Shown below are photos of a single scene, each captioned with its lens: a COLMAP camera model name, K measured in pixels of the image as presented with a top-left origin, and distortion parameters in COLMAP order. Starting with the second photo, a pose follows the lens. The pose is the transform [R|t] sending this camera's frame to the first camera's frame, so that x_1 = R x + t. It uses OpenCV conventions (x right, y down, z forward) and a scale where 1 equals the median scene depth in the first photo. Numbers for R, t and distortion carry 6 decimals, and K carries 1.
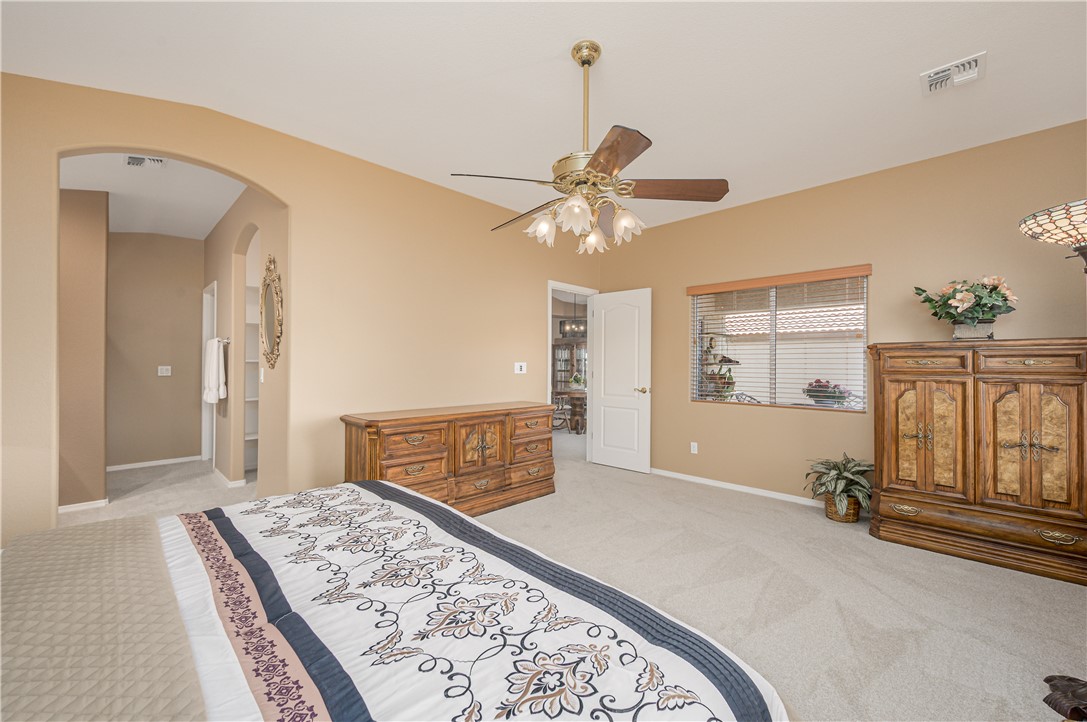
lens RADIAL K [[434.6, 0, 545.2], [0, 434.6, 362.4], [0, 0, 1]] dist [0.000488, 0.000022]
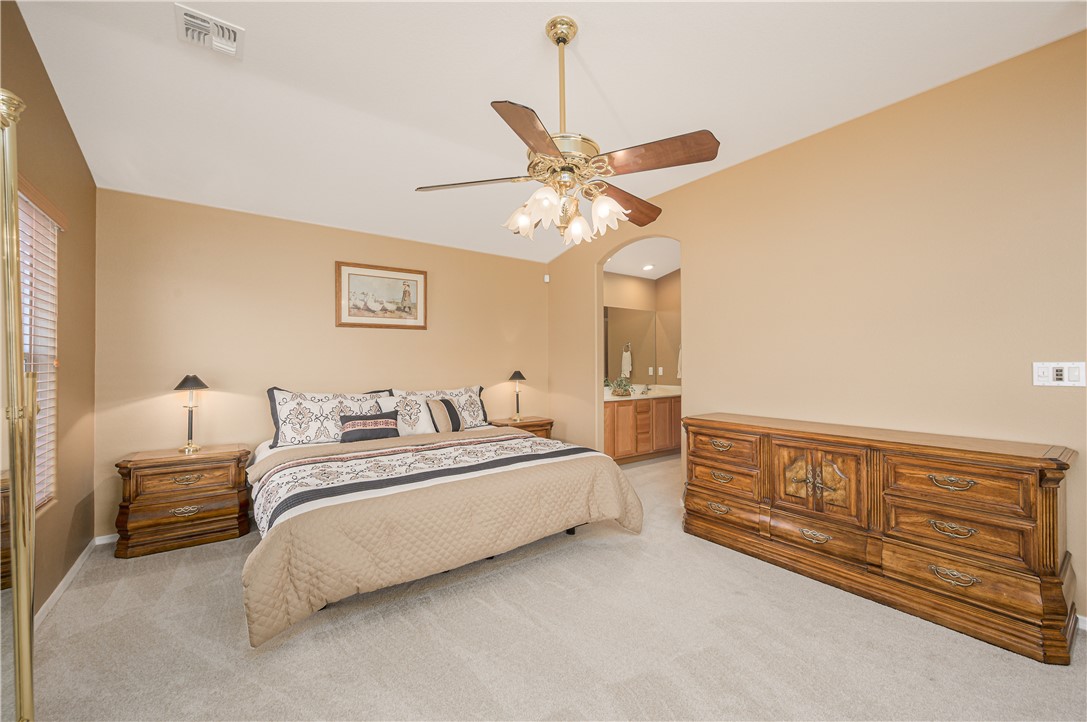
lens RADIAL K [[434.6, 0, 545.2], [0, 434.6, 362.4], [0, 0, 1]] dist [0.000488, 0.000022]
pose [[-0.152842, -0.000162, -0.988251, 0.620656], [0.010447, 0.999944, -0.001780, -0.005449], [0.988195, -0.010596, -0.152831, 0.677366]]
